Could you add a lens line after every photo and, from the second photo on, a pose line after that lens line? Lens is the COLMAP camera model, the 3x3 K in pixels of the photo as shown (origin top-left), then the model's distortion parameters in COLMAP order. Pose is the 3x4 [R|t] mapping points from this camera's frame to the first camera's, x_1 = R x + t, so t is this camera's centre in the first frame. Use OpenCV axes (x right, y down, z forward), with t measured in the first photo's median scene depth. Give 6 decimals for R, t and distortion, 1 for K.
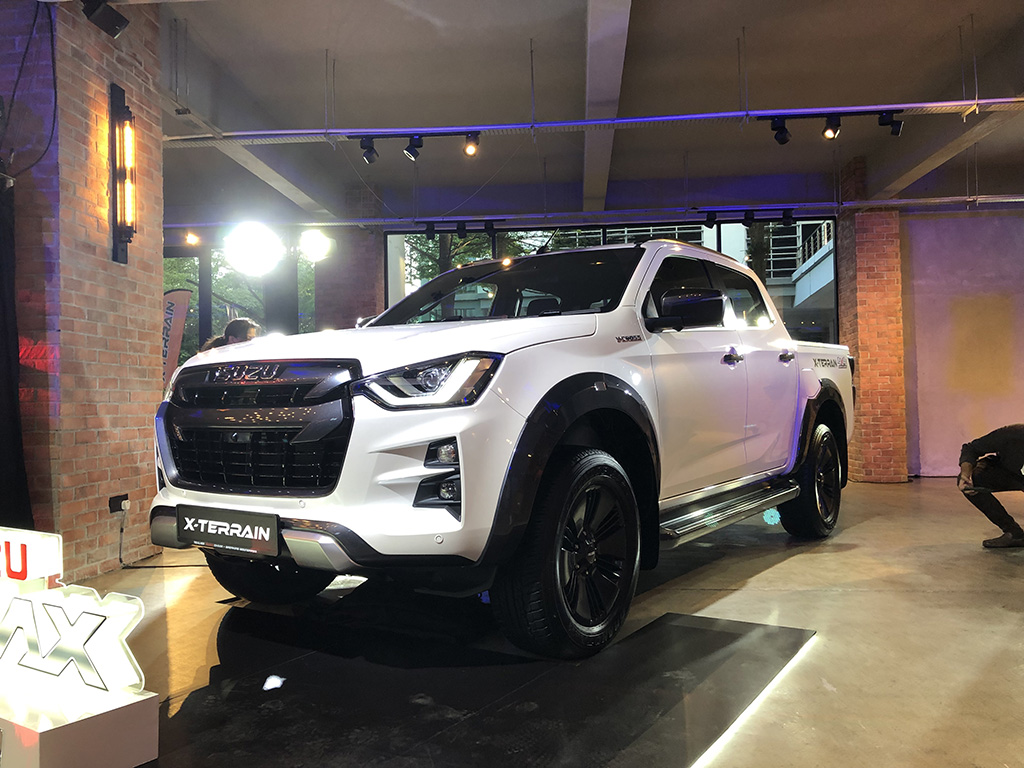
lens RADIAL K [[868.0, 0, 512.0], [0, 868.0, 384.0], [0, 0, 1]] dist [0.014552, 0.009340]
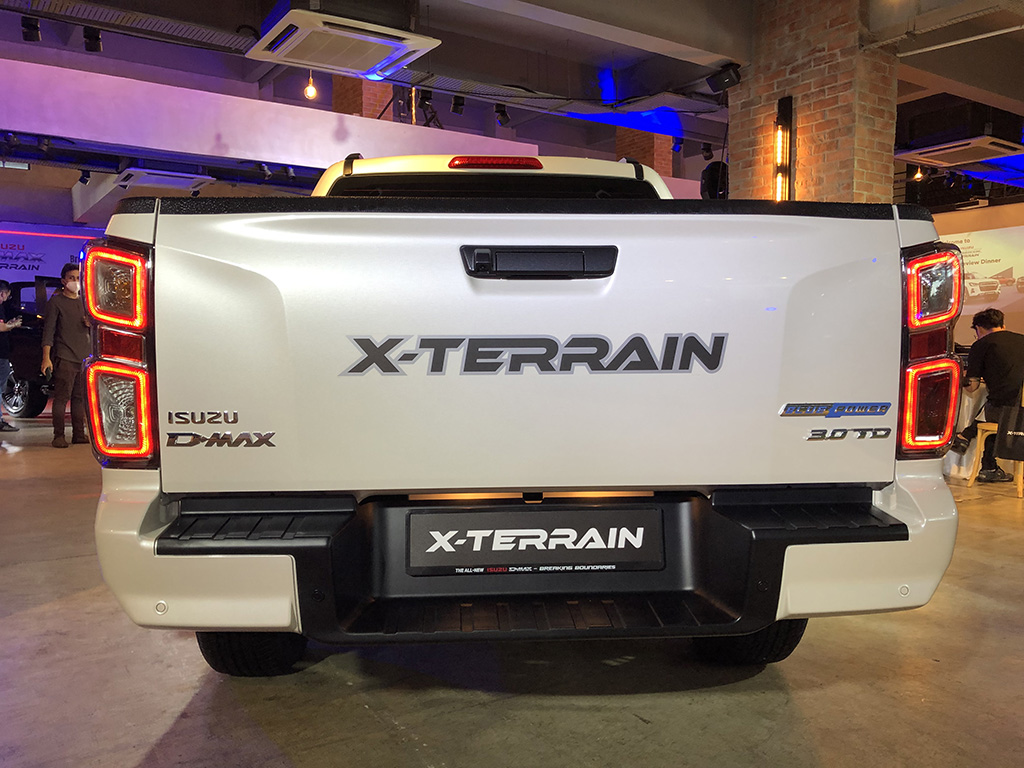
lens RADIAL K [[868.0, 0, 512.0], [0, 868.0, 384.0], [0, 0, 1]] dist [0.014552, 0.009340]
pose [[-0.775392, 0.050202, -0.629482, 0.630676], [0.036380, 0.998731, 0.034837, 0.004861], [0.630432, 0.004111, -0.776234, 1.691997]]
